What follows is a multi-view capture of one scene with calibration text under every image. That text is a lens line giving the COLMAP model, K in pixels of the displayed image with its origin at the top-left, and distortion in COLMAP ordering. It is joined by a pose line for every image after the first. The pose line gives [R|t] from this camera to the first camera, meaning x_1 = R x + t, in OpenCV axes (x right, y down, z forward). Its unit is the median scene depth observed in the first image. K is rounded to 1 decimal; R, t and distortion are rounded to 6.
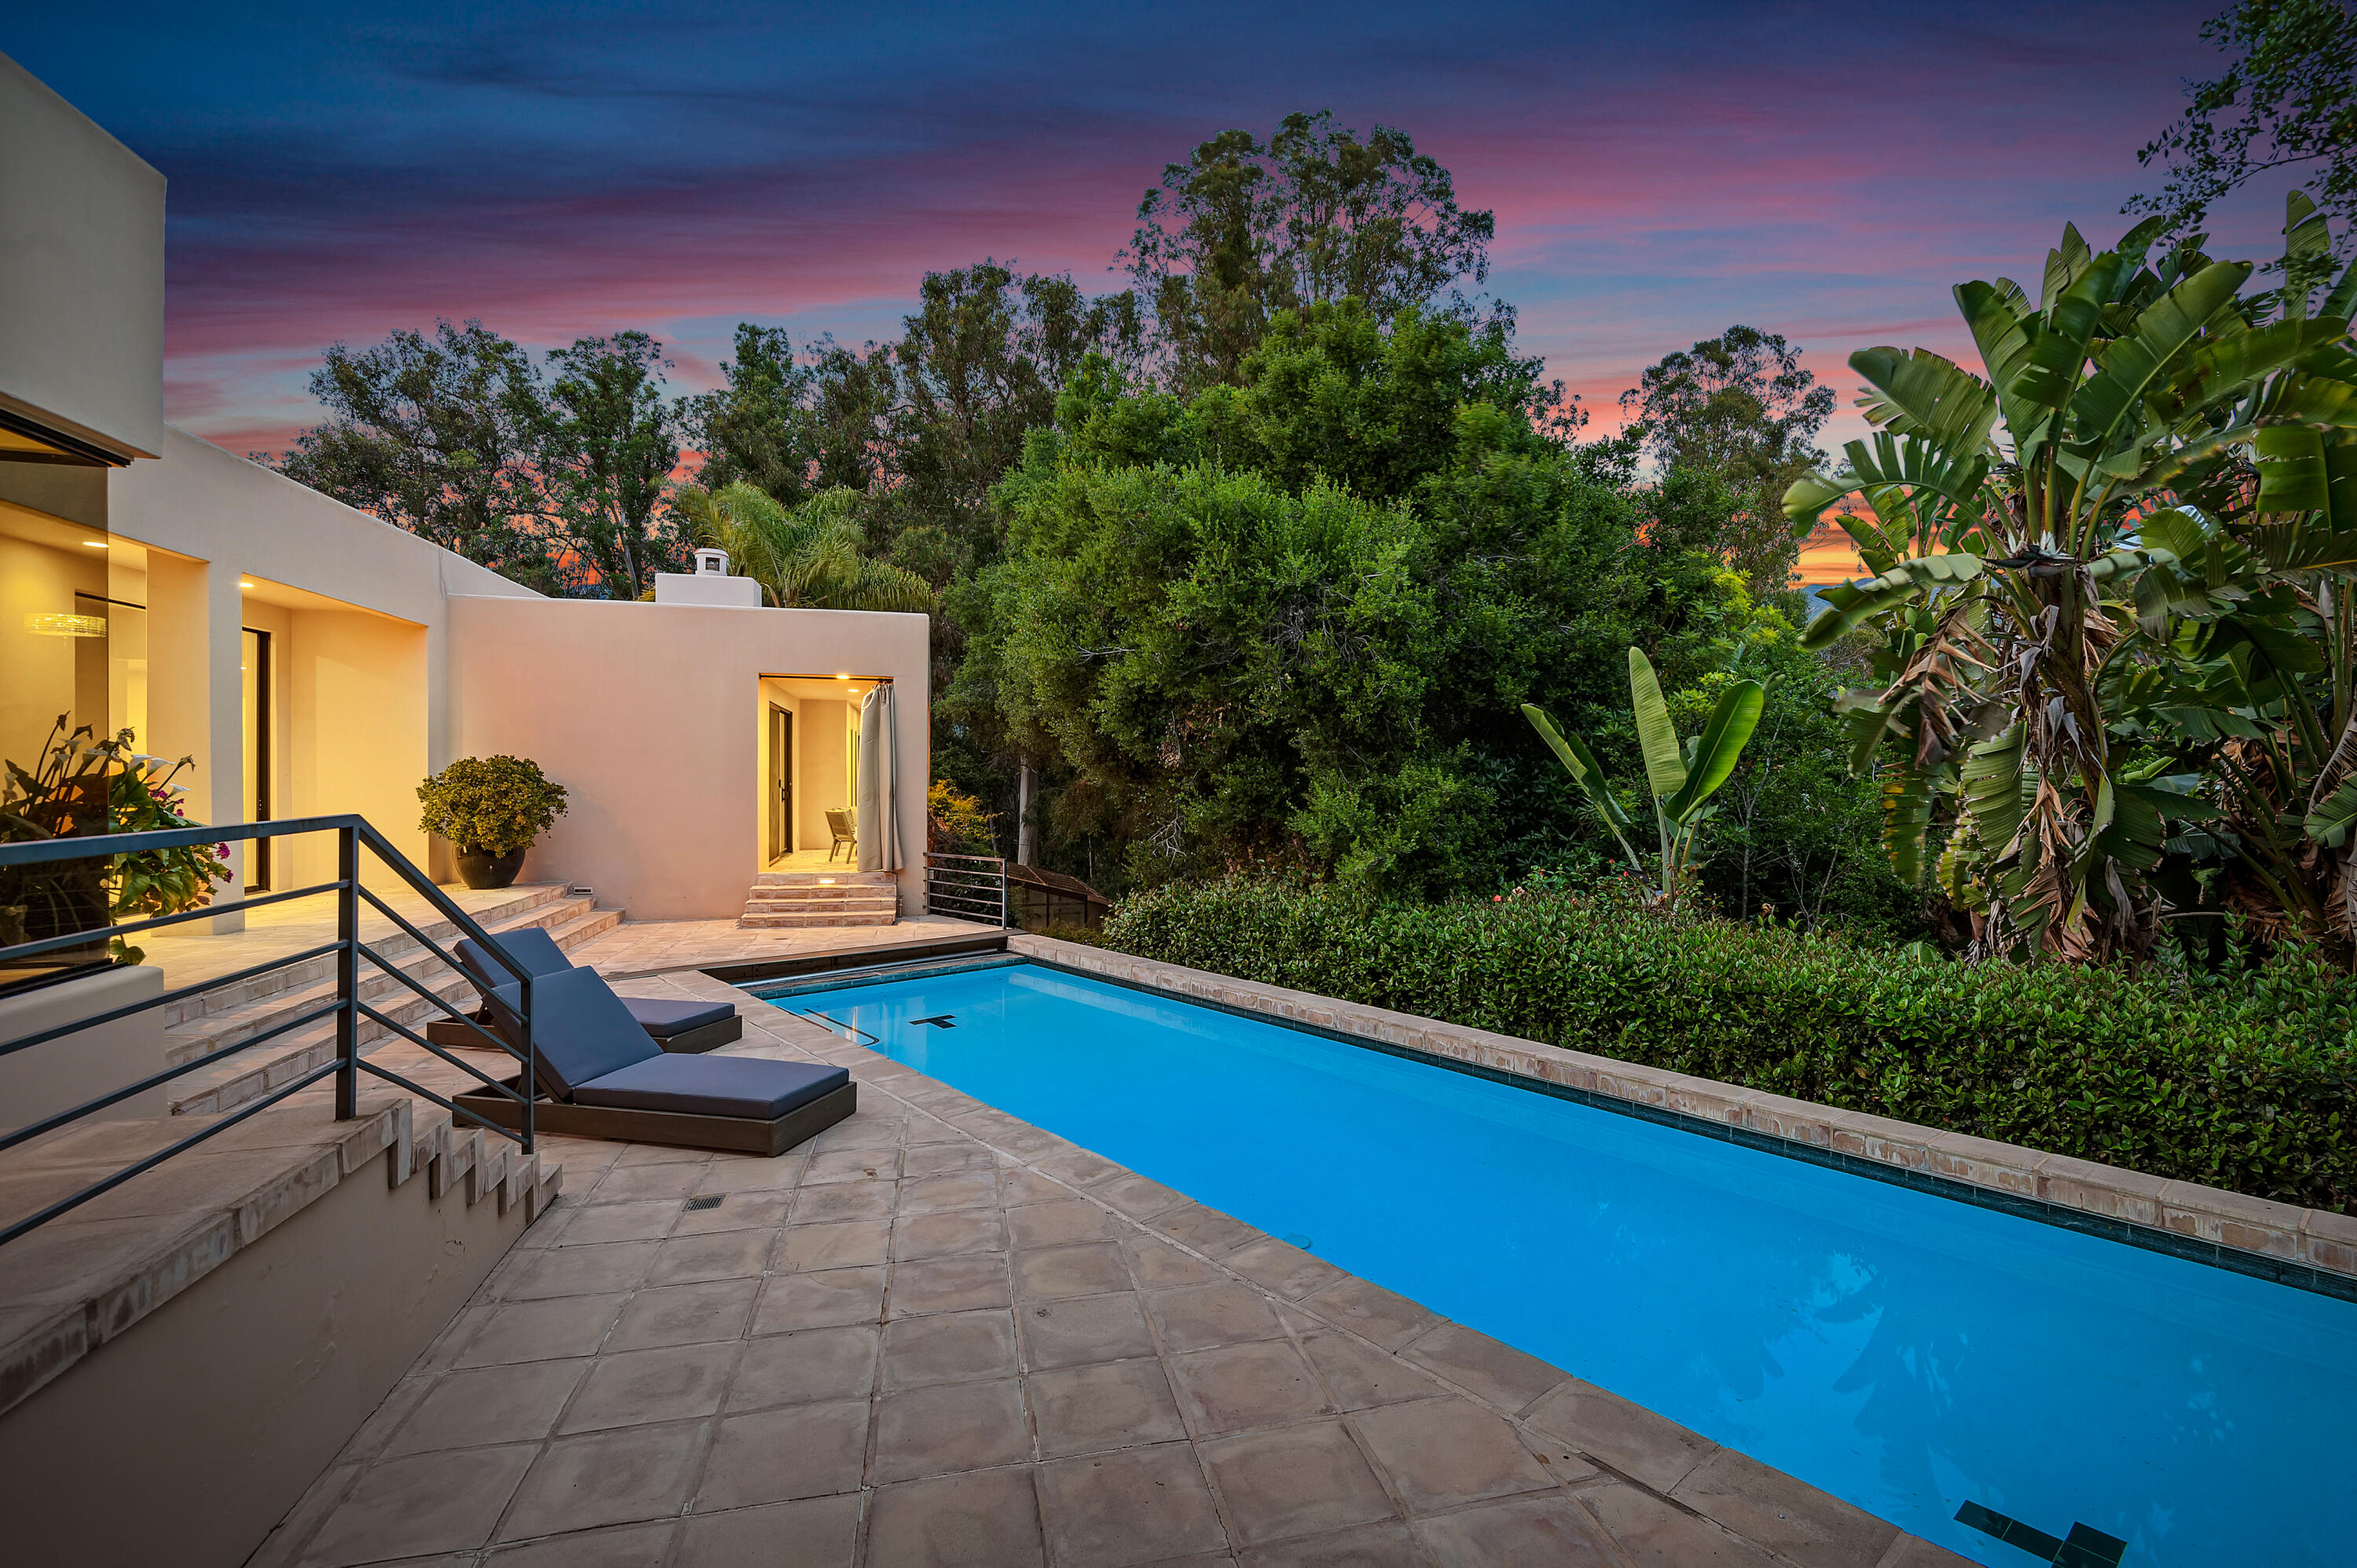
lens RADIAL K [[1065.0, 0, 1213.2], [0, 1065.0, 774.2], [0, 0, 1]] dist [0.026454, -0.011824]
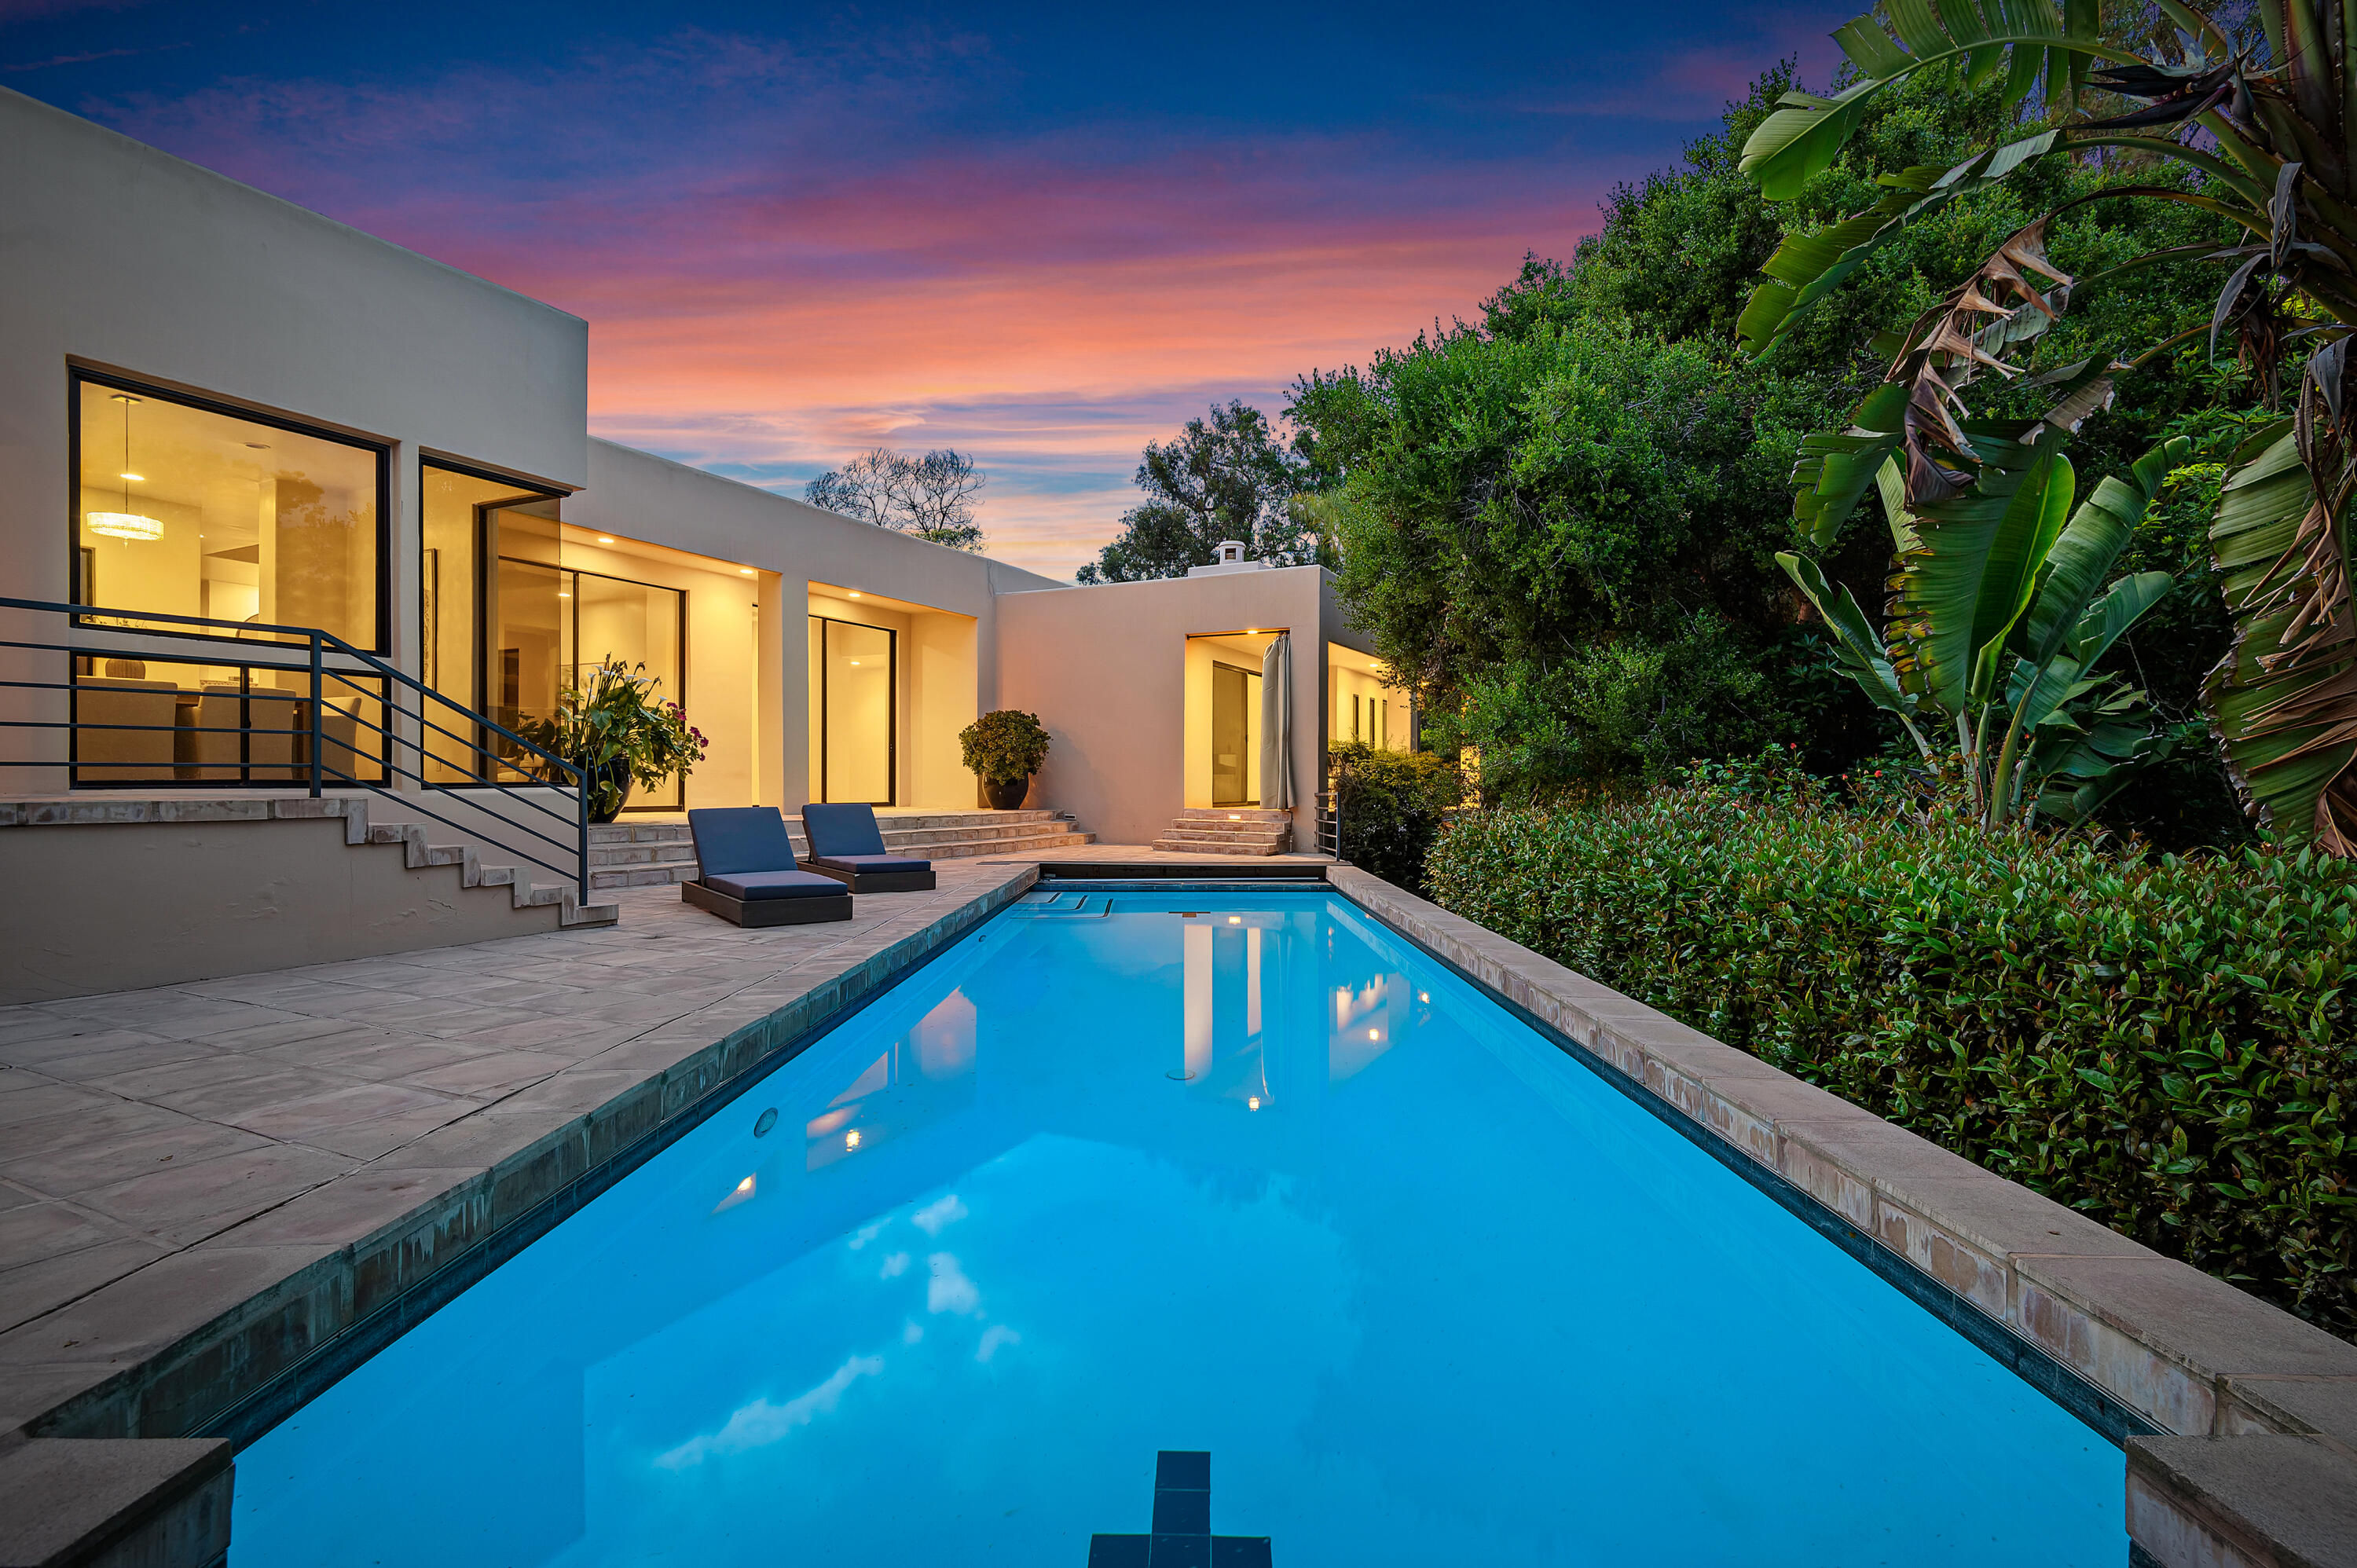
lens RADIAL K [[1071.4, 0, 1188.5], [0, 1071.4, 782.1], [0, 0, 1]] dist [0.026619, -0.019209]
pose [[0.766355, 0.000322, -0.642417, 0.345690], [0.001250, 0.999997, 0.001992, 0.067516], [0.642416, -0.002330, 0.766353, 0.127858]]
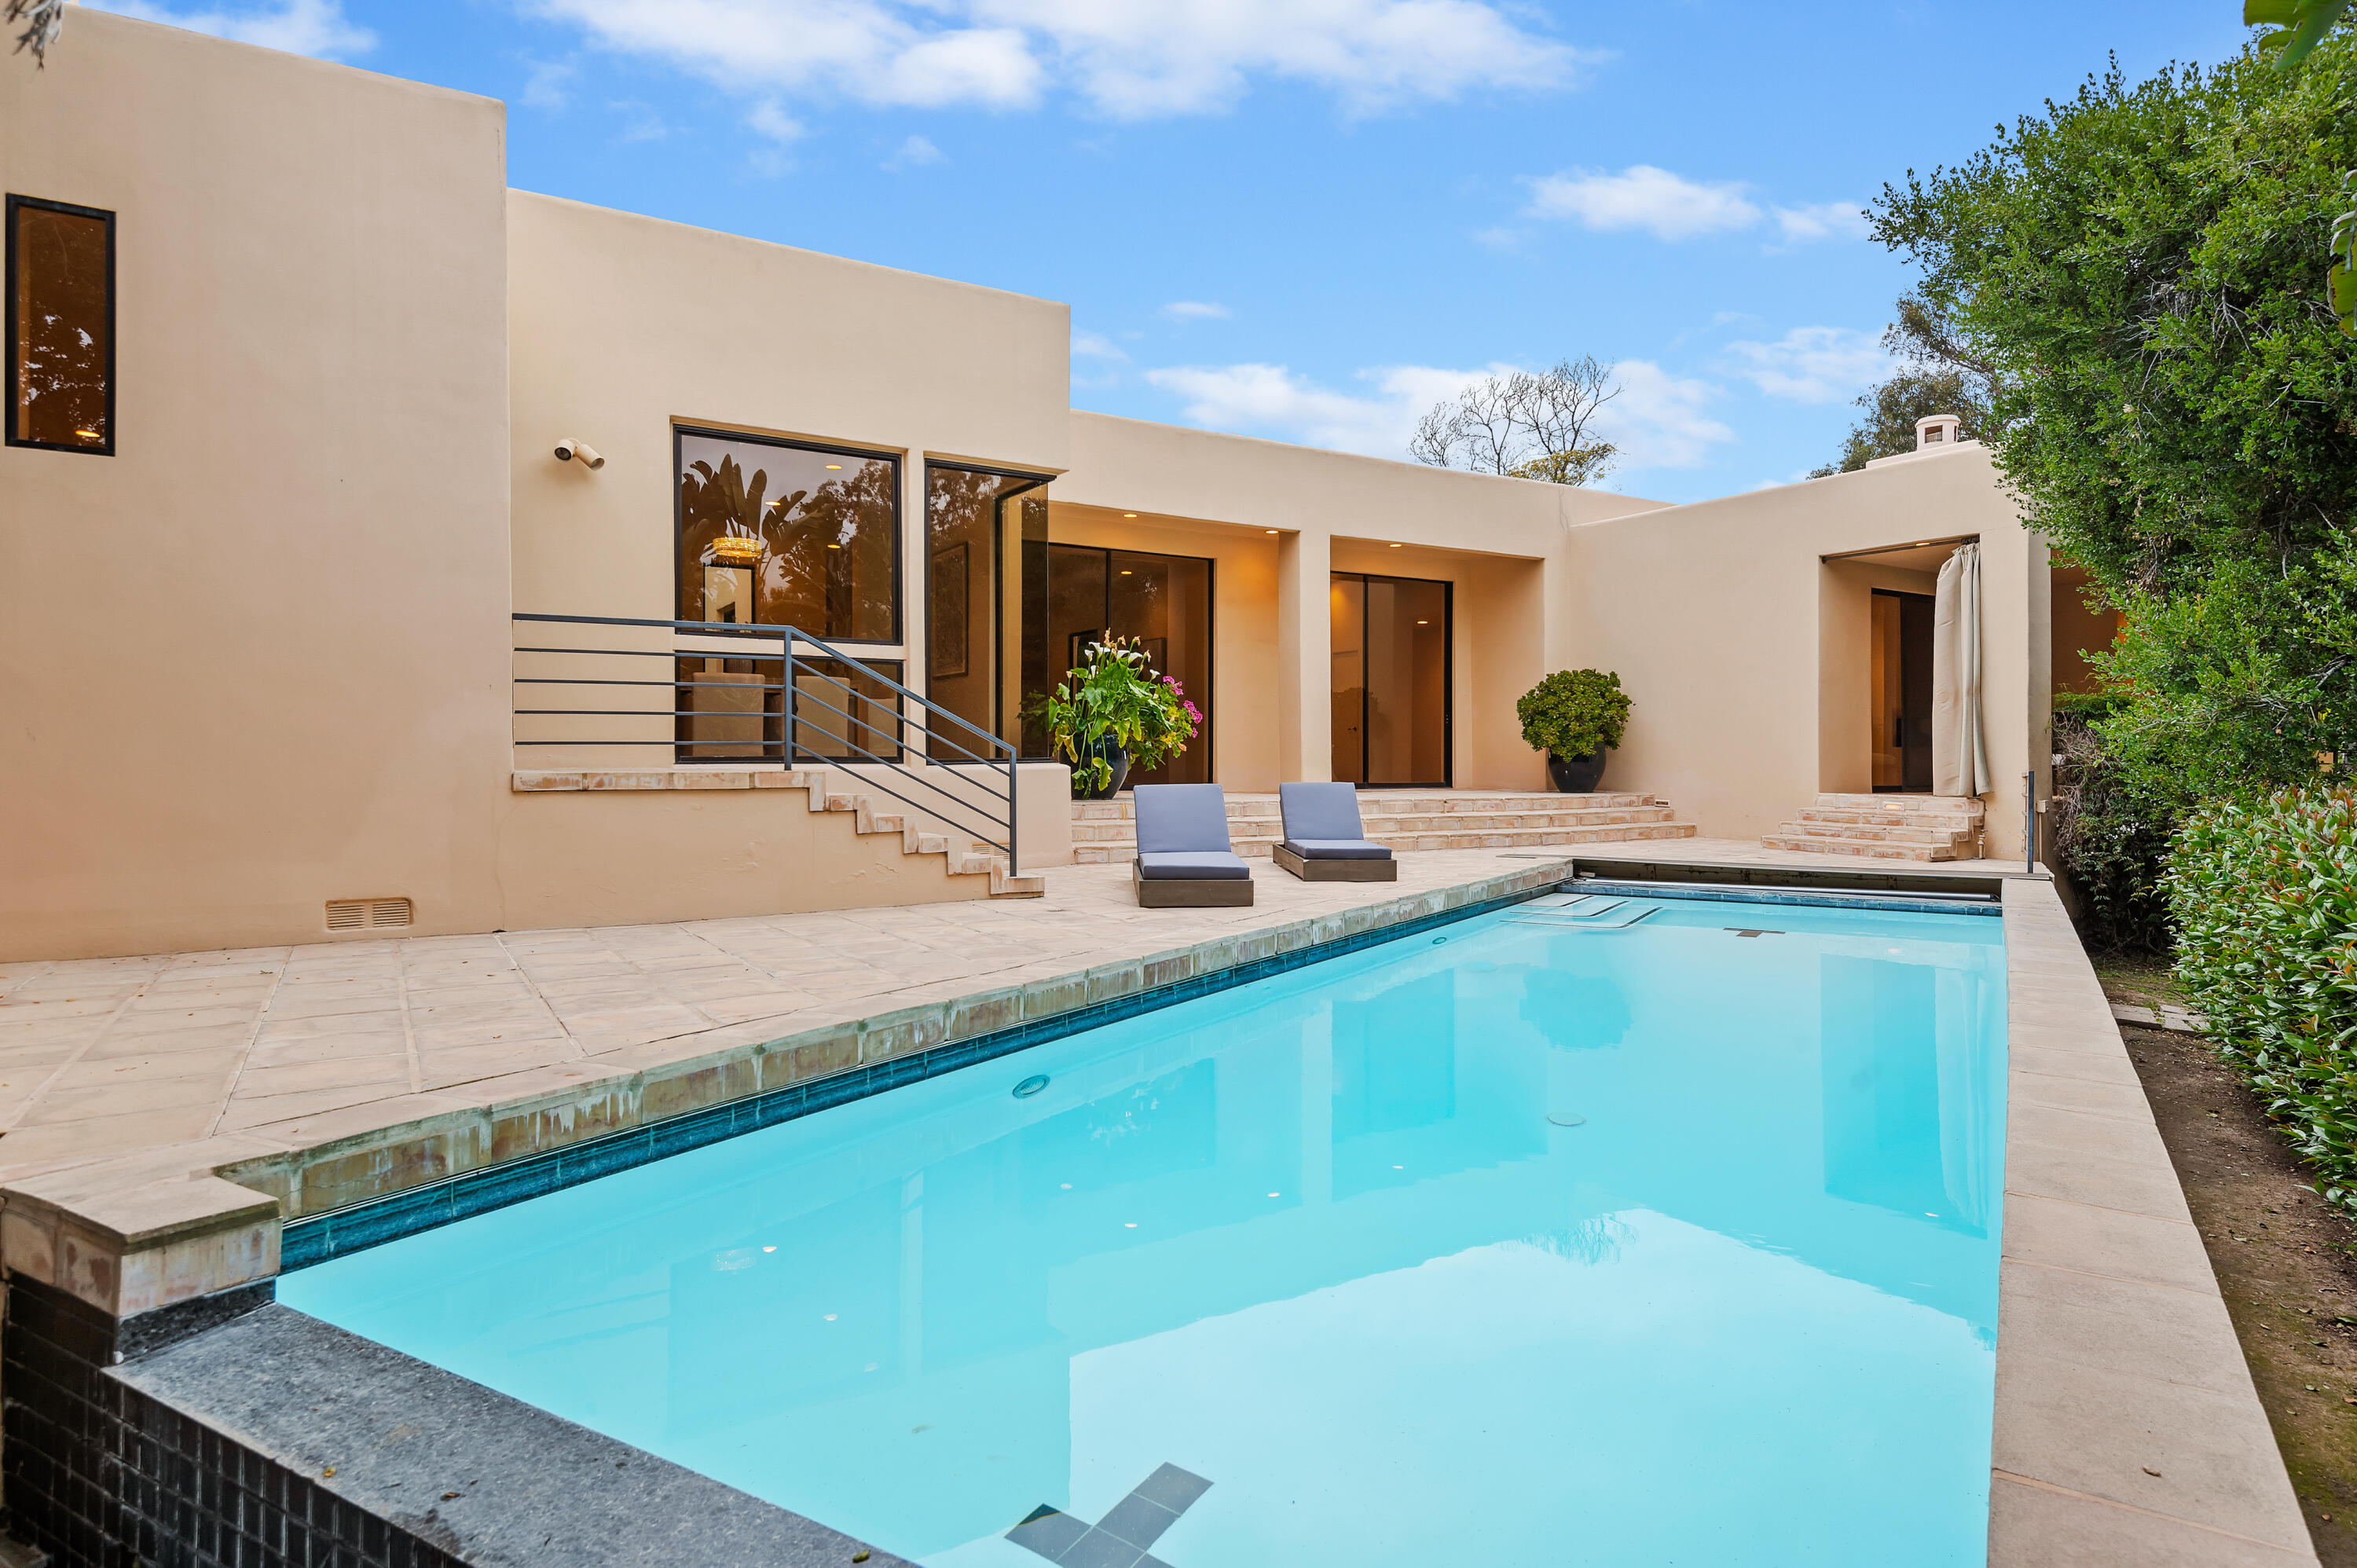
lens RADIAL K [[1290.4, 0, 1182.7], [0, 1290.4, 745.4], [0, 0, 1]] dist [0.069262, -0.069664]
pose [[0.310493, -0.012636, -0.950492, 0.431102], [0.004638, 0.999920, -0.011778, 0.070293], [0.950564, -0.000751, 0.310527, 0.219320]]
